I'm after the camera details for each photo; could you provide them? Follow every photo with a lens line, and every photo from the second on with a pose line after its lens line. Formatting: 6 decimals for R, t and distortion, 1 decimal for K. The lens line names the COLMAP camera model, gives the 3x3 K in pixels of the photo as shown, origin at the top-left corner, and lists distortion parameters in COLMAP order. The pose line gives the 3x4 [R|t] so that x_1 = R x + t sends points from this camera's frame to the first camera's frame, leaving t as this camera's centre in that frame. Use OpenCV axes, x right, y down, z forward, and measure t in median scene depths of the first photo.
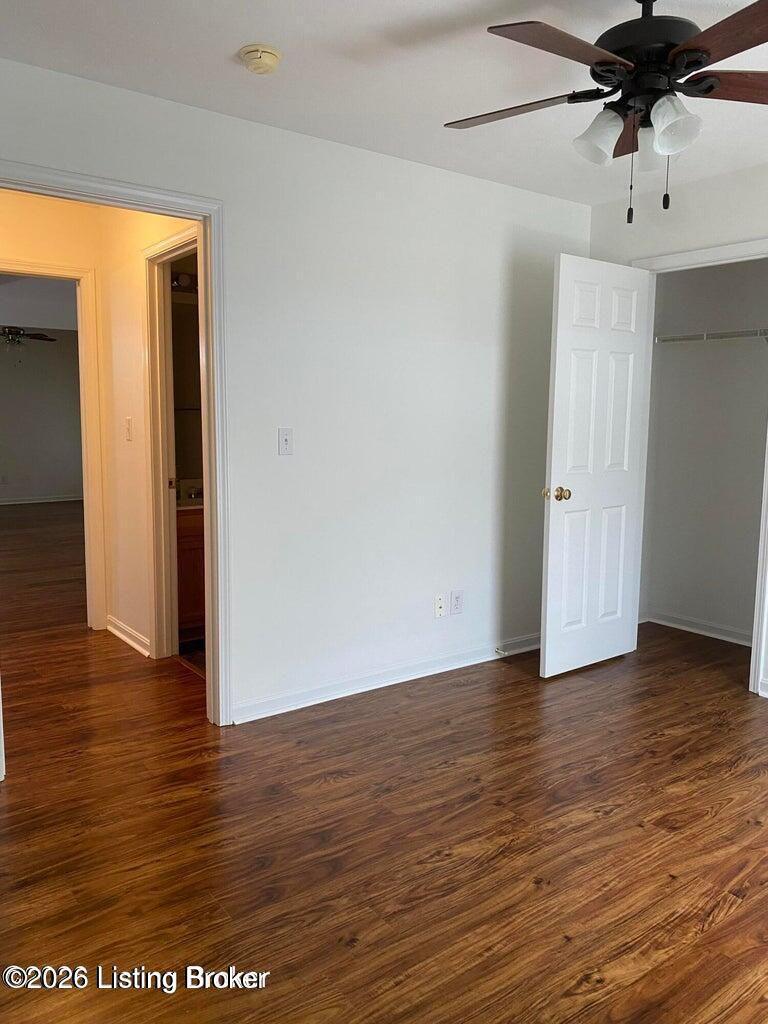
lens RADIAL K [[782.5, 0, 388.2], [0, 782.5, 511.9], [0, 0, 1]] dist [0.016496, -0.018989]
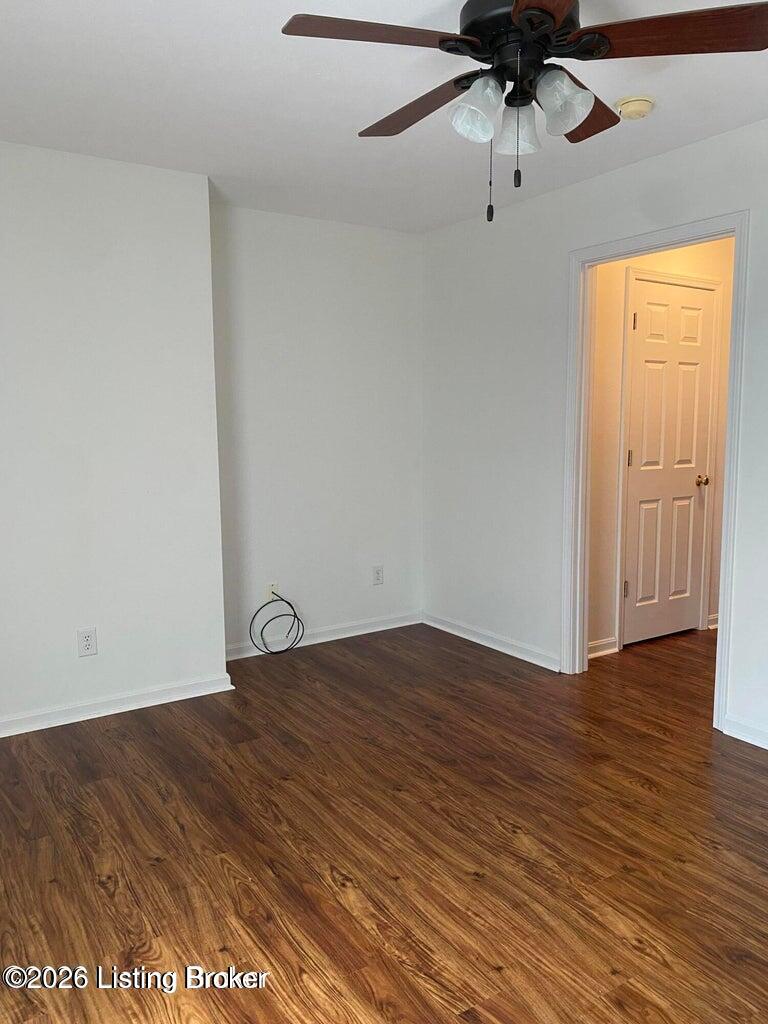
lens RADIAL K [[782.5, 0, 384.2], [0, 782.5, 510.9], [0, 0, 1]] dist [0.016496, -0.018989]
pose [[-0.067084, 0.109863, -0.991680, 1.082451], [-0.117943, 0.986077, 0.117221, -0.100224], [0.990752, 0.124826, -0.053192, 0.805737]]
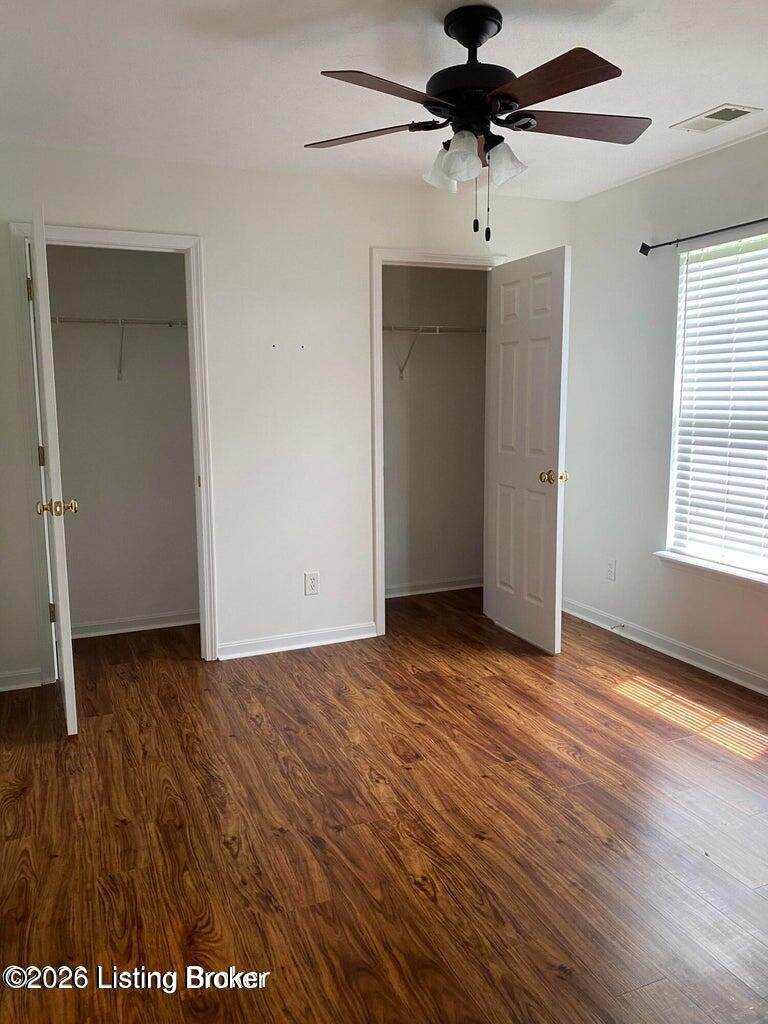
lens RADIAL K [[782.5, 0, 387.3], [0, 782.5, 514.8], [0, 0, 1]] dist [0.016496, -0.018989]
pose [[0.232059, -0.159632, 0.959513, -0.749920], [0.133387, 0.982345, 0.131171, -0.118708], [-0.963513, 0.097547, 0.249255, 0.747260]]
